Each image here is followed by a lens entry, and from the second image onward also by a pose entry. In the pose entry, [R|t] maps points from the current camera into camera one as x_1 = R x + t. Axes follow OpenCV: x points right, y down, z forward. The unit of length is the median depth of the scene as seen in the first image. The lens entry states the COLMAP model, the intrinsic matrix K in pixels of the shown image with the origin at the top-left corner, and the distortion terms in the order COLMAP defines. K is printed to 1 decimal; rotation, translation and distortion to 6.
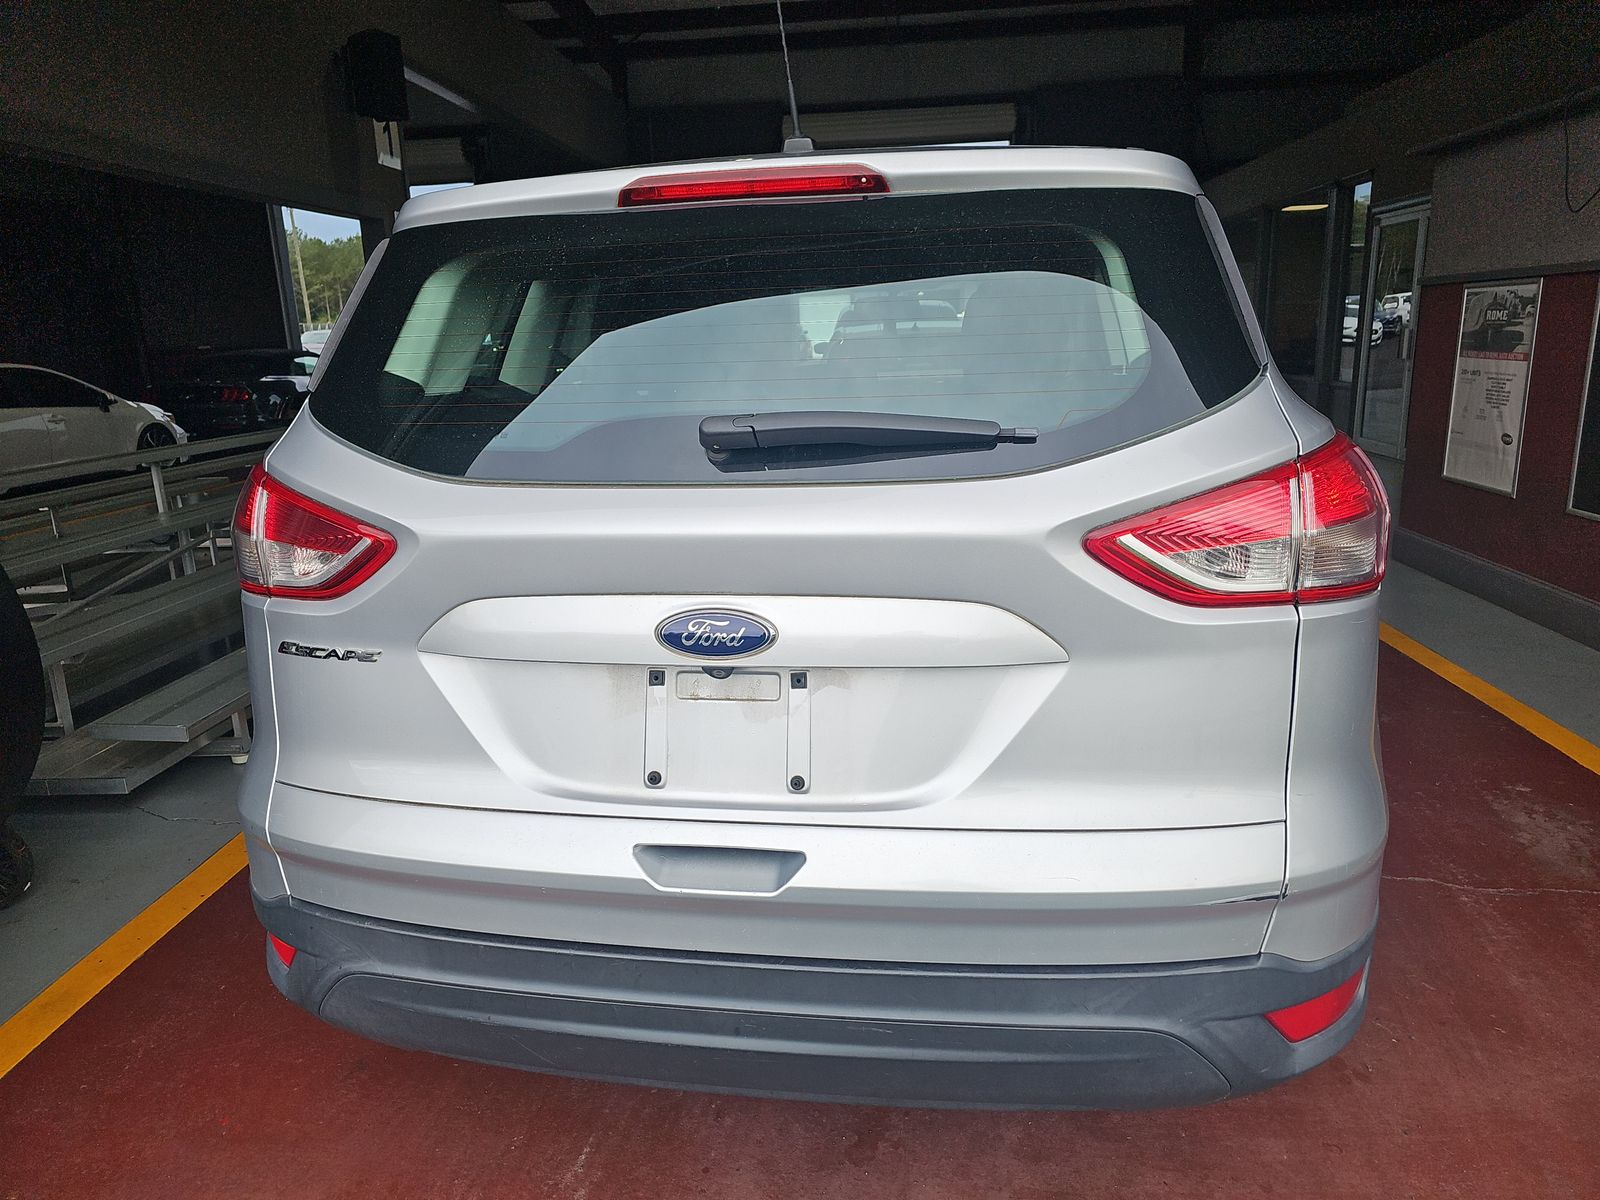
lens RADIAL K [[1072.3, 0, 773.3], [0, 1072.3, 589.4], [0, 0, 1]] dist [0.005423, 0.005105]
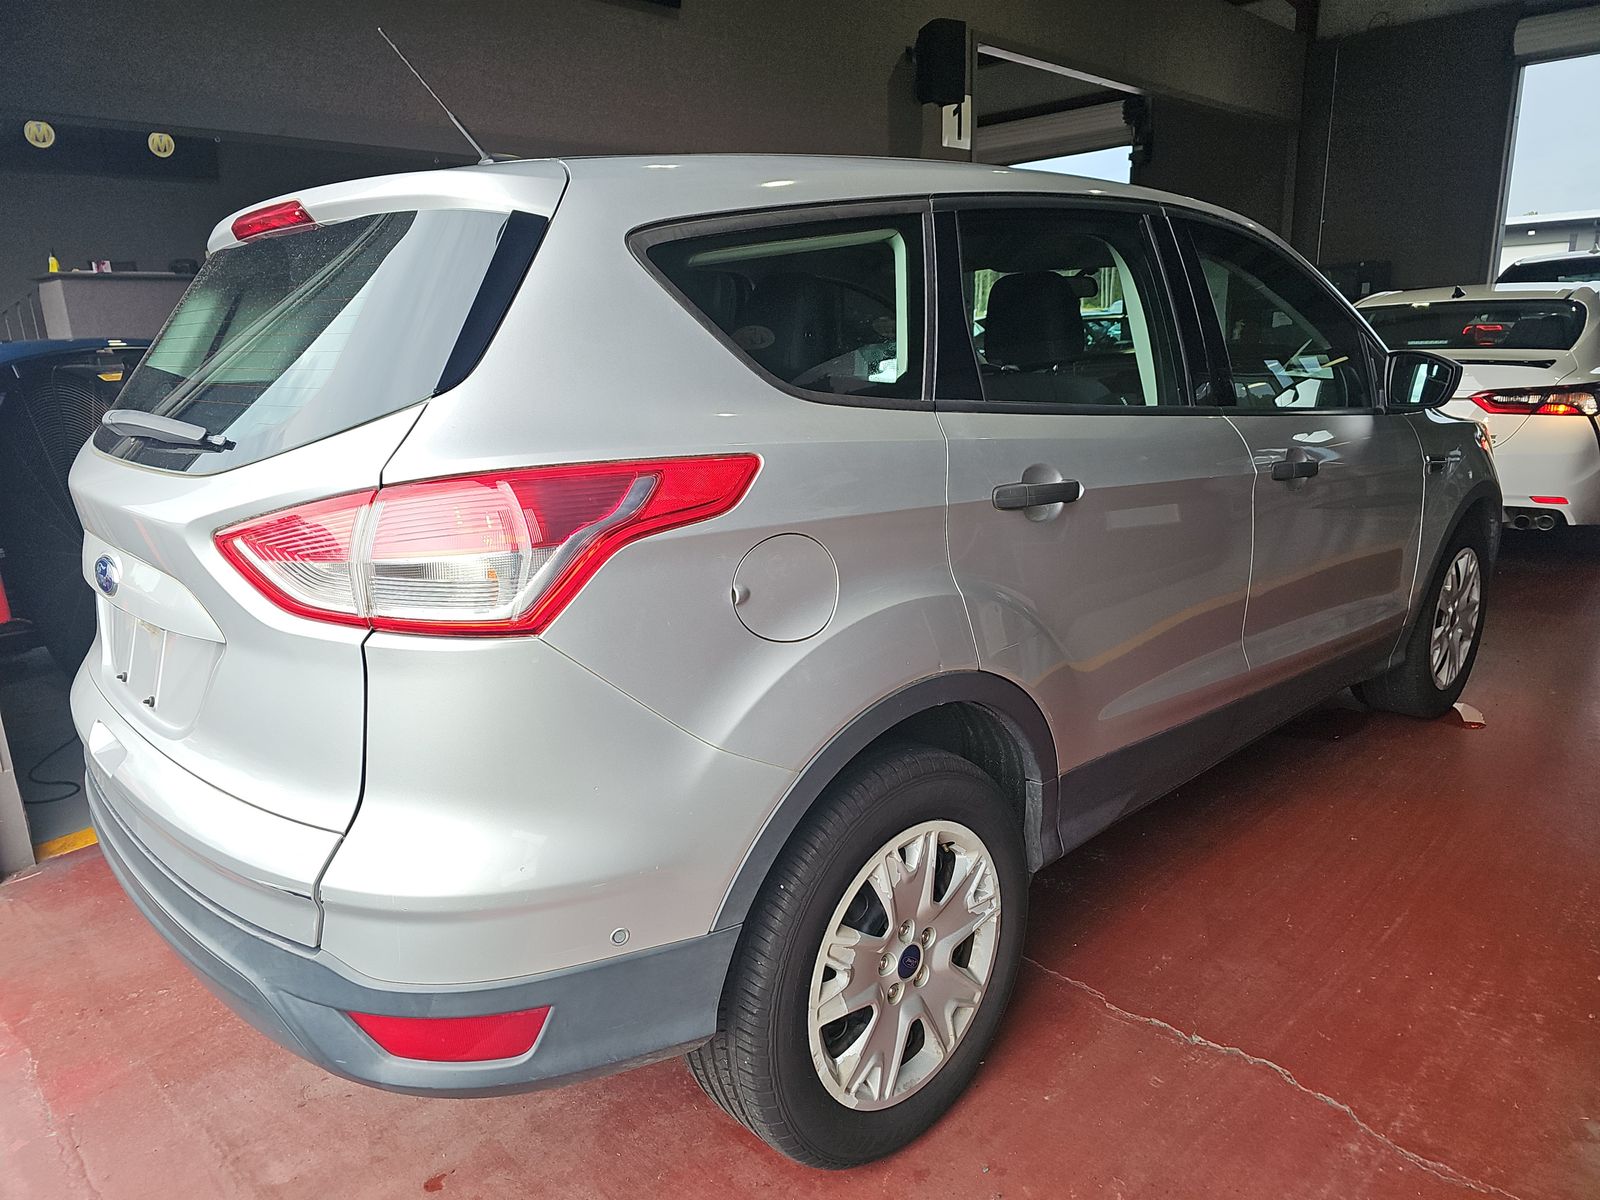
lens RADIAL K [[1054.8, 0, 800.0], [0, 1054.8, 600.0], [0, 0, 1]] dist [0.003053, 0.001182]
pose [[0.792452, 0.160351, -0.588479, 1.206420], [-0.132216, 0.987043, 0.090910, -0.137460], [0.595432, 0.005765, 0.803385, 0.387808]]
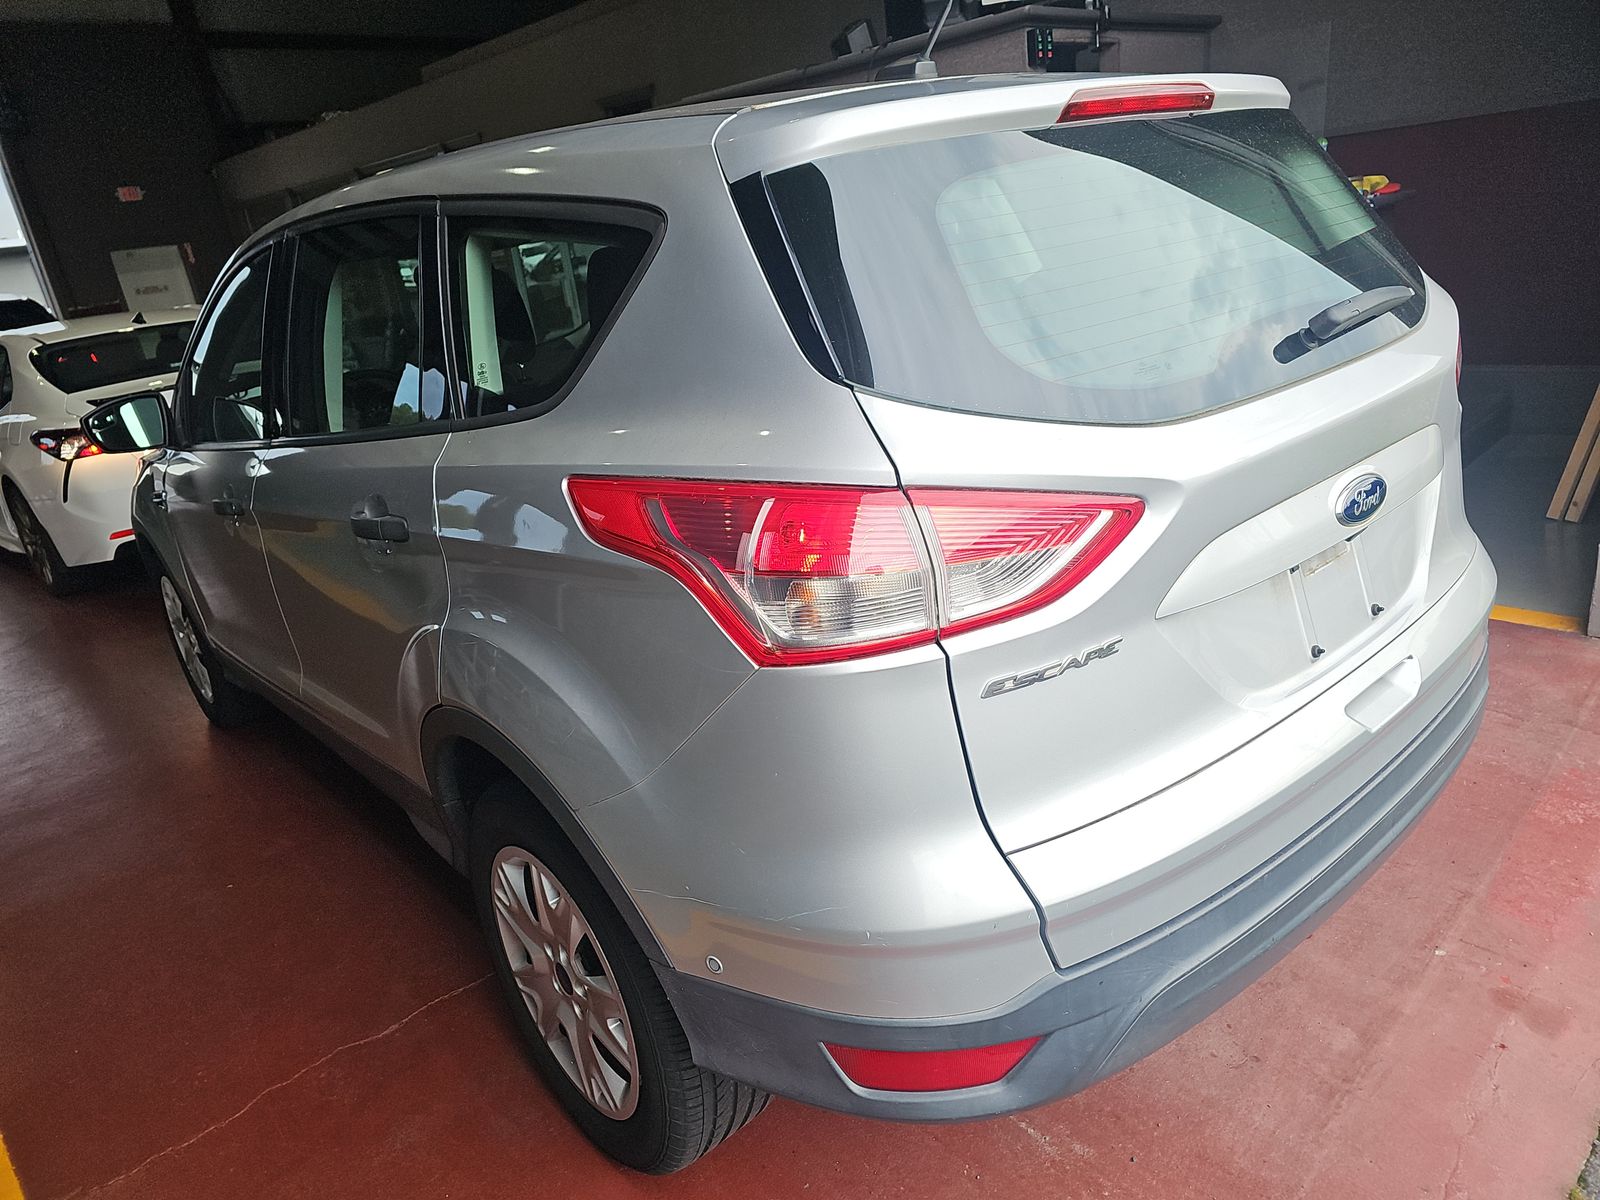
lens RADIAL K [[1082.4, 0, 800.3], [0, 1082.4, 628.6], [0, 0, 1]] dist [0.002316, 0.001224]
pose [[0.641857, -0.317382, 0.698061, -1.097383], [0.282927, 0.944116, 0.169106, -0.164690], [-0.712722, 0.088958, 0.695783, 0.546575]]
